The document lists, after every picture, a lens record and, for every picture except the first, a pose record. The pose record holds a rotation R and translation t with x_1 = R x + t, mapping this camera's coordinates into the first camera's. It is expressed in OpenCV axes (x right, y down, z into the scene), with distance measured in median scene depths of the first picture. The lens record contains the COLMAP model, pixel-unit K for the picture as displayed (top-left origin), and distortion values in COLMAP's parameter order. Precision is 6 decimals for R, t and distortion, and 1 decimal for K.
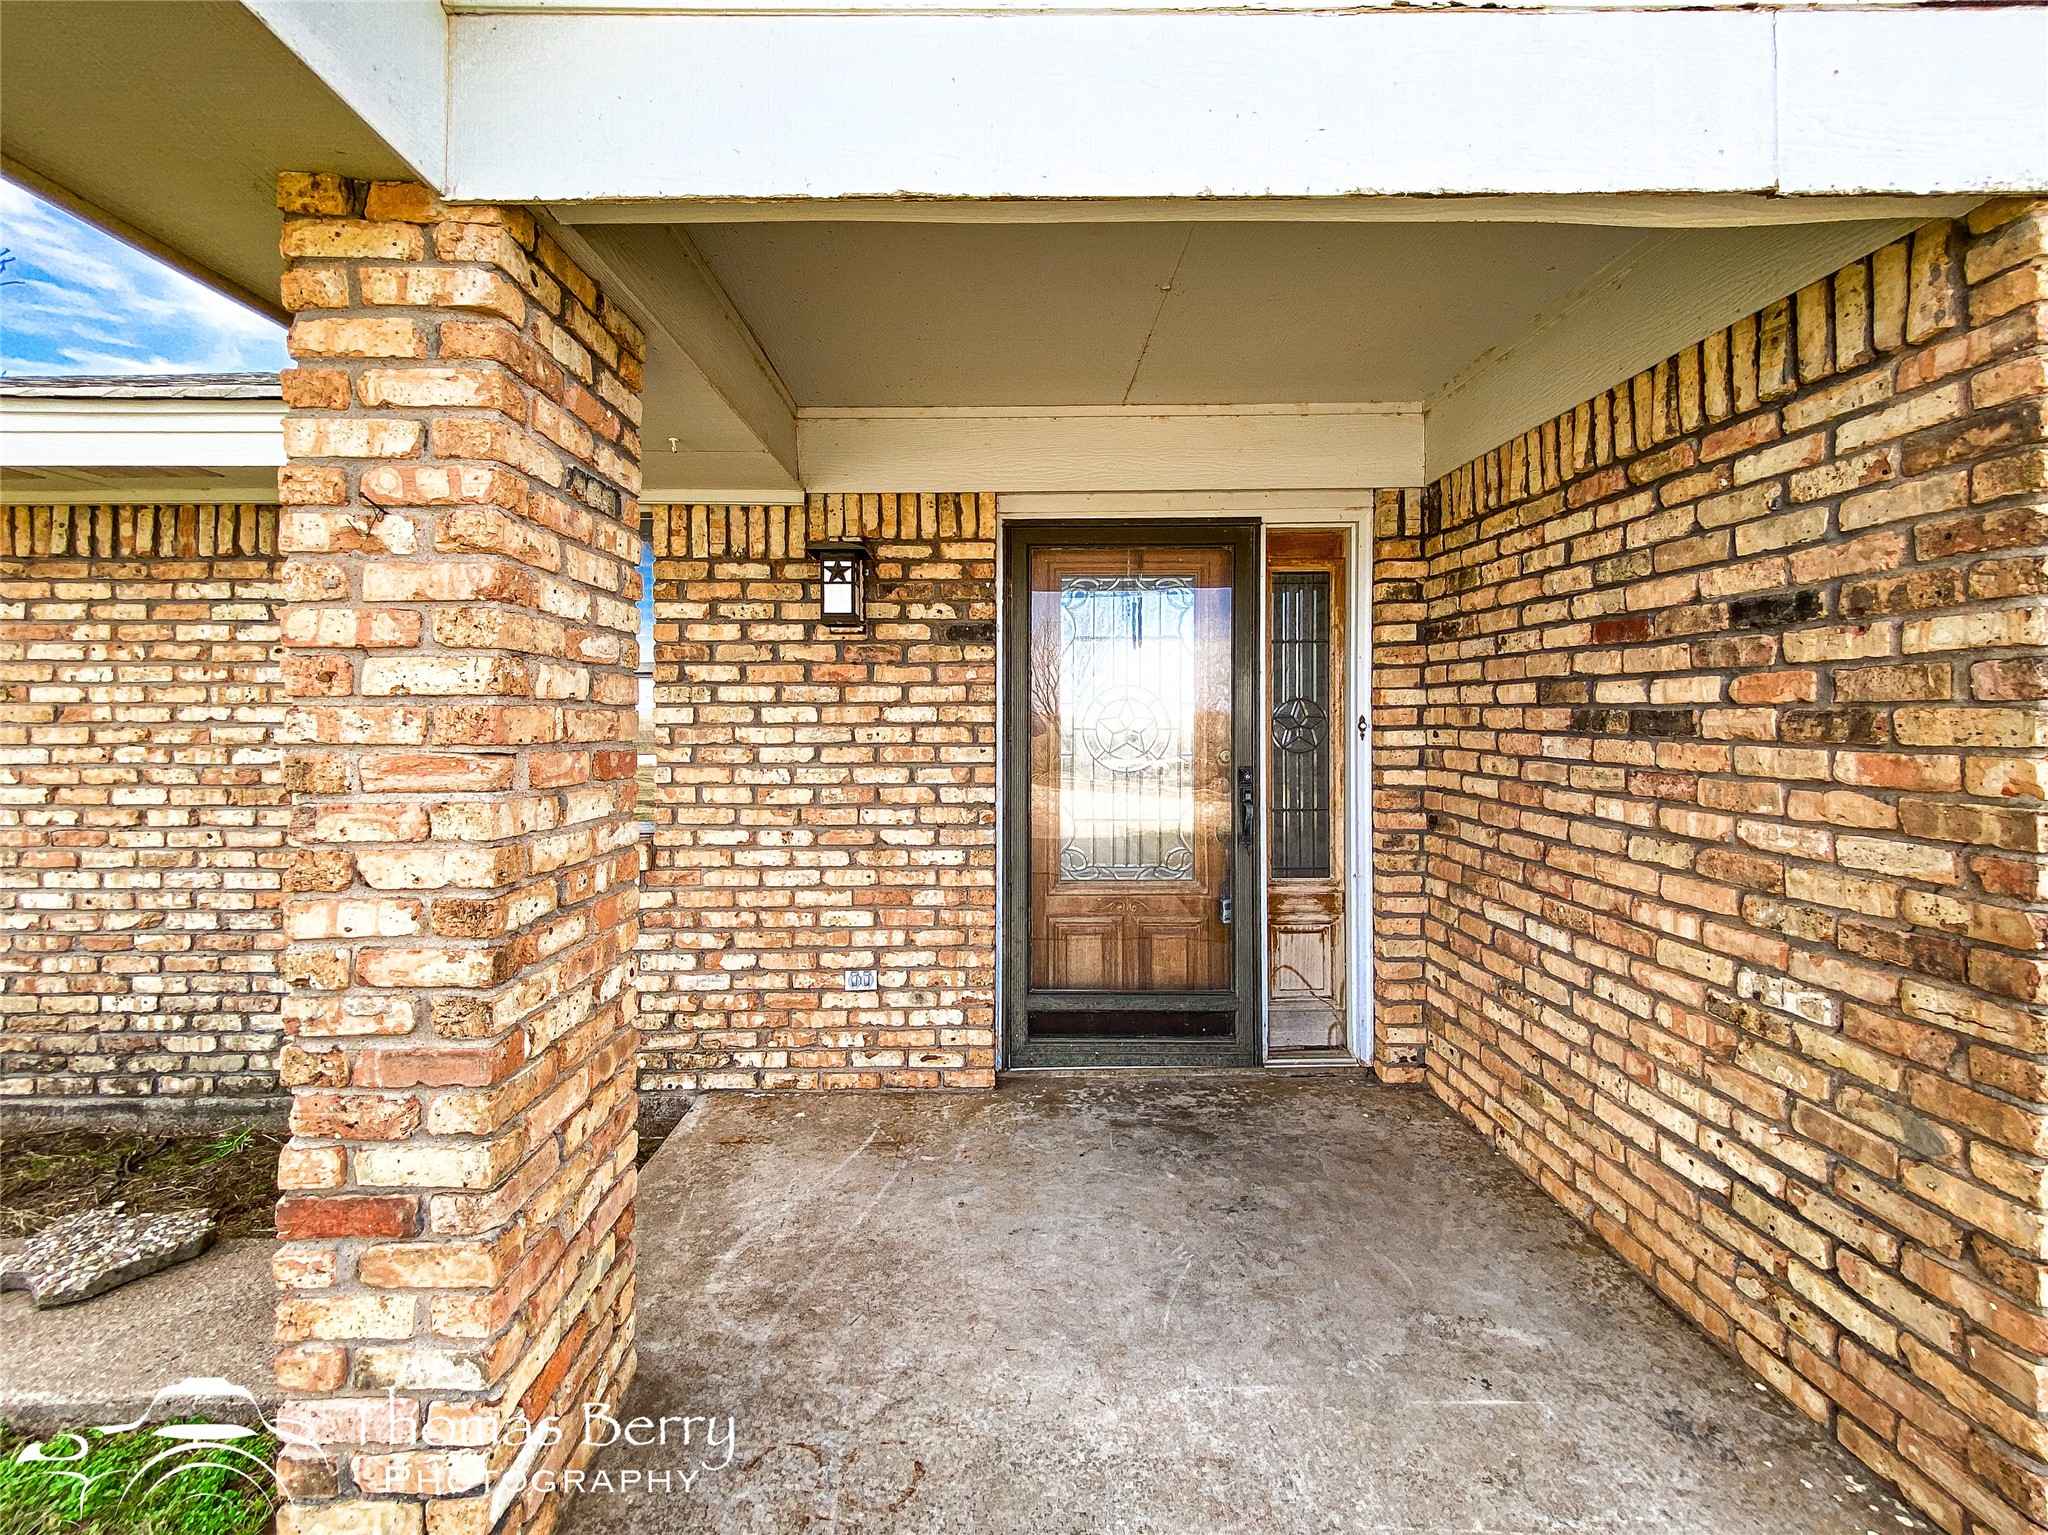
lens RADIAL K [[847.9, 0, 982.2], [0, 847.9, 718.0], [0, 0, 1]] dist [0.001760, -0.001302]
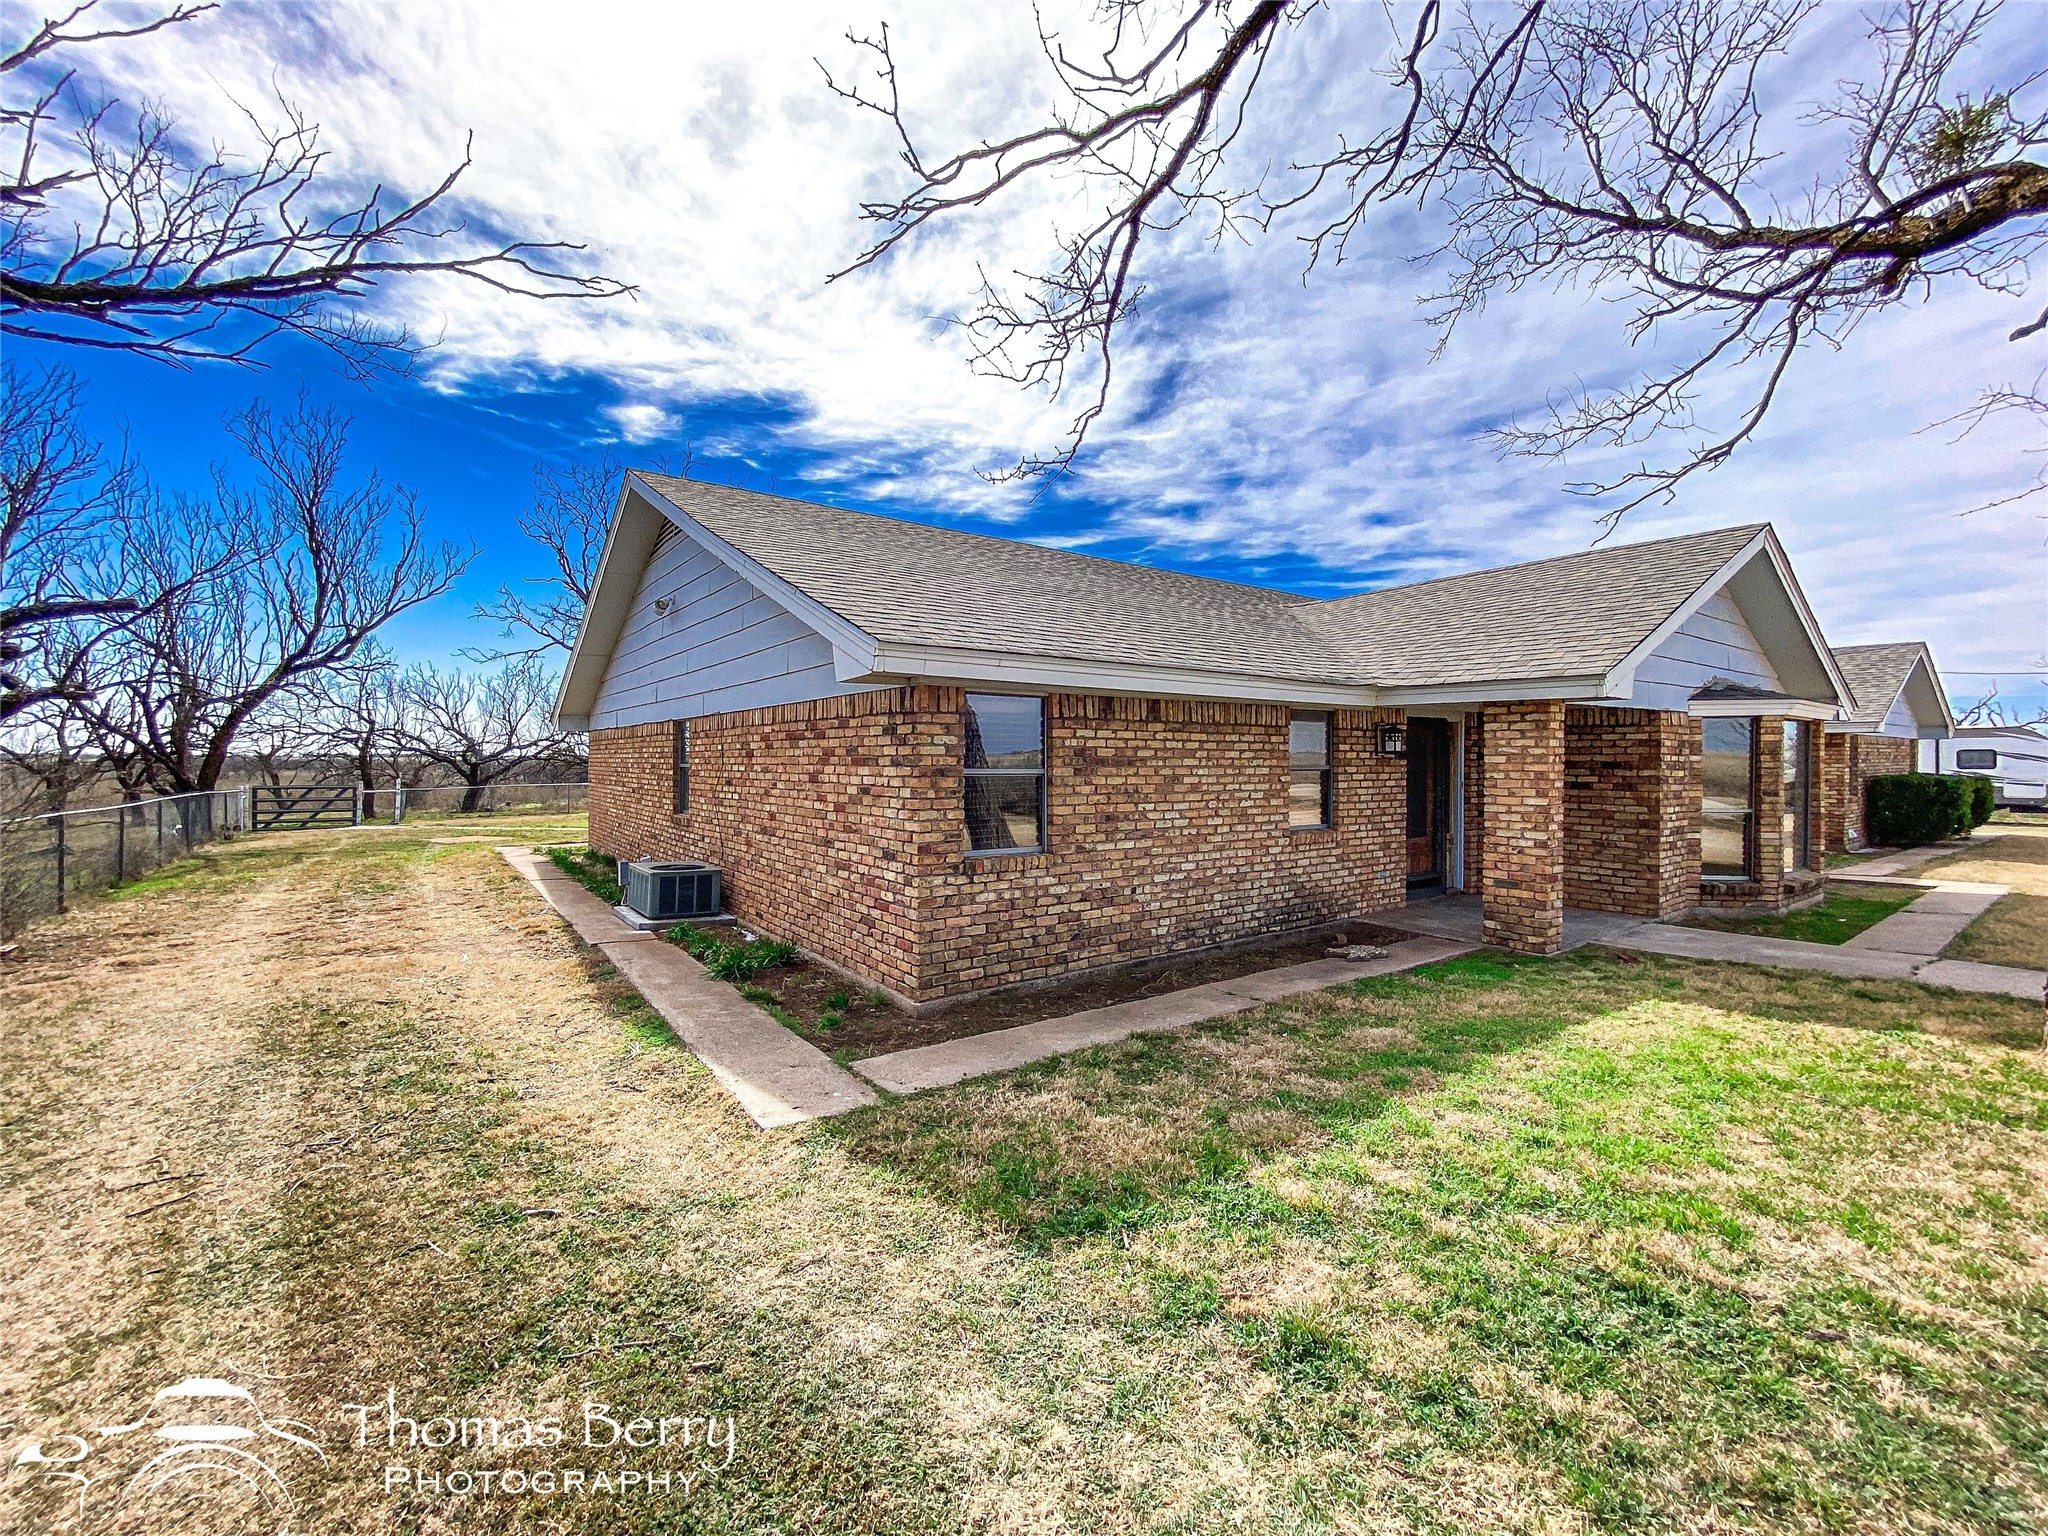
lens RADIAL K [[889.1, 0, 1028.9], [0, 889.1, 772.1], [0, 0, 1]] dist [0.014767, -0.000838]
pose [[0.806312, -0.006648, 0.591453, -2.946592], [-0.003965, 0.999854, 0.016643, -0.090171], [-0.591477, -0.015764, 0.806168, -0.751043]]
